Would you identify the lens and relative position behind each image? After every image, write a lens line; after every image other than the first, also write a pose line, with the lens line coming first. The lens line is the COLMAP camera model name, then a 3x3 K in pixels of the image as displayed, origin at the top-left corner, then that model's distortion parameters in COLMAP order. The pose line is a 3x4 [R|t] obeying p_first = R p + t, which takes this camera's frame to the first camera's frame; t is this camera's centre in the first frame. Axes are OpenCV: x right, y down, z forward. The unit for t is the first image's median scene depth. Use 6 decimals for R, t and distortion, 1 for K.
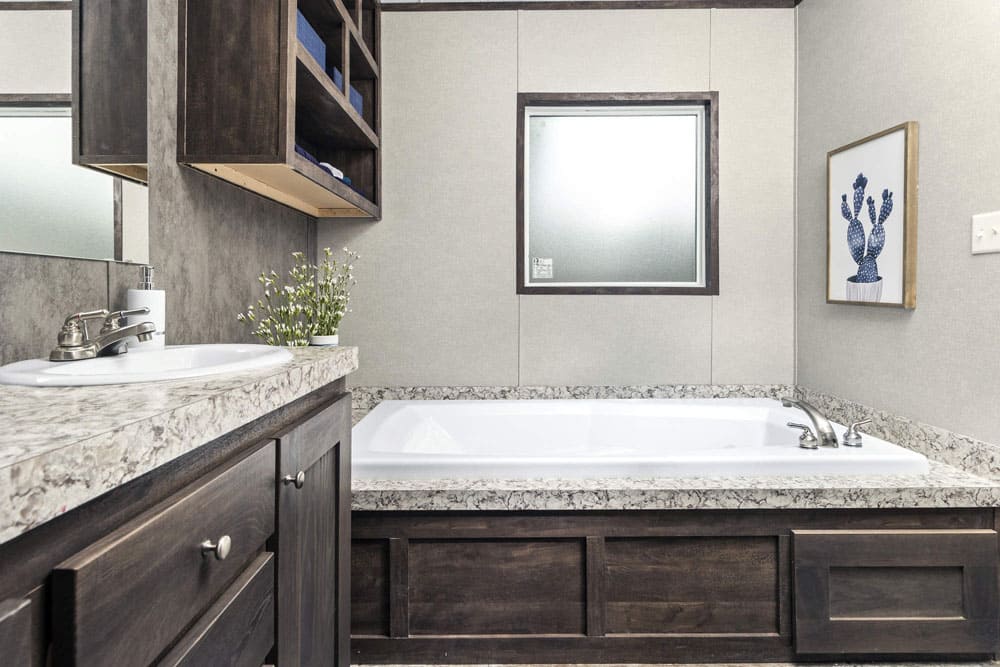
lens RADIAL K [[524.2, 0, 501.1], [0, 524.2, 297.7], [0, 0, 1]] dist [-0.002513, -0.000404]
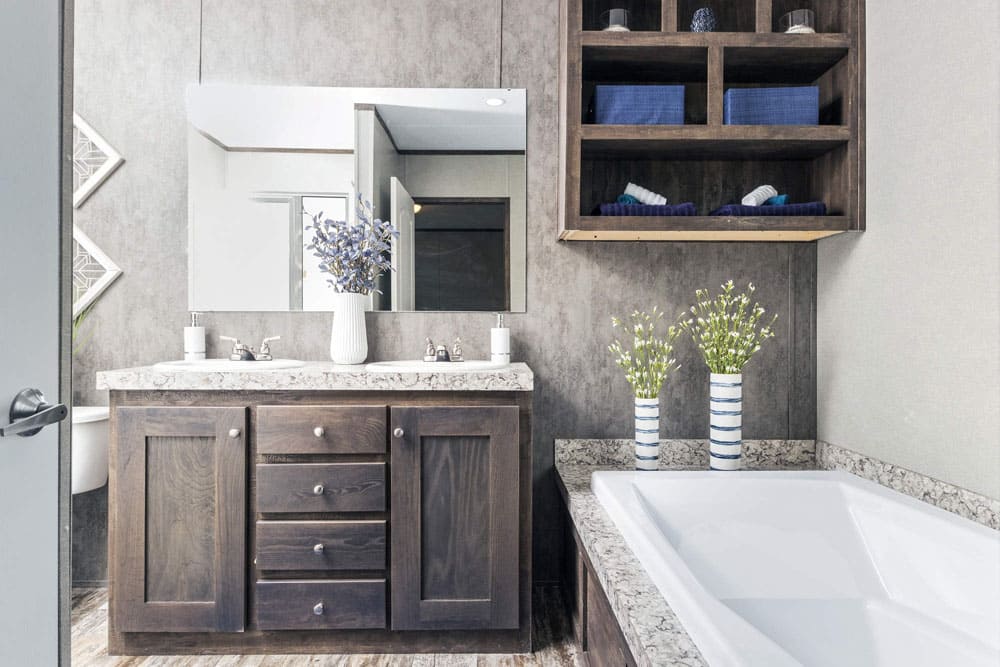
lens RADIAL K [[573.0, 0, 500.0], [0, 573.0, 333.5], [0, 0, 1]] dist [-0.001694, -0.000499]
pose [[0.023661, 0.009384, -0.999676, 0.976279], [-0.007215, 0.999932, 0.009216, -0.011809], [0.999694, 0.006995, 0.023727, 0.788500]]
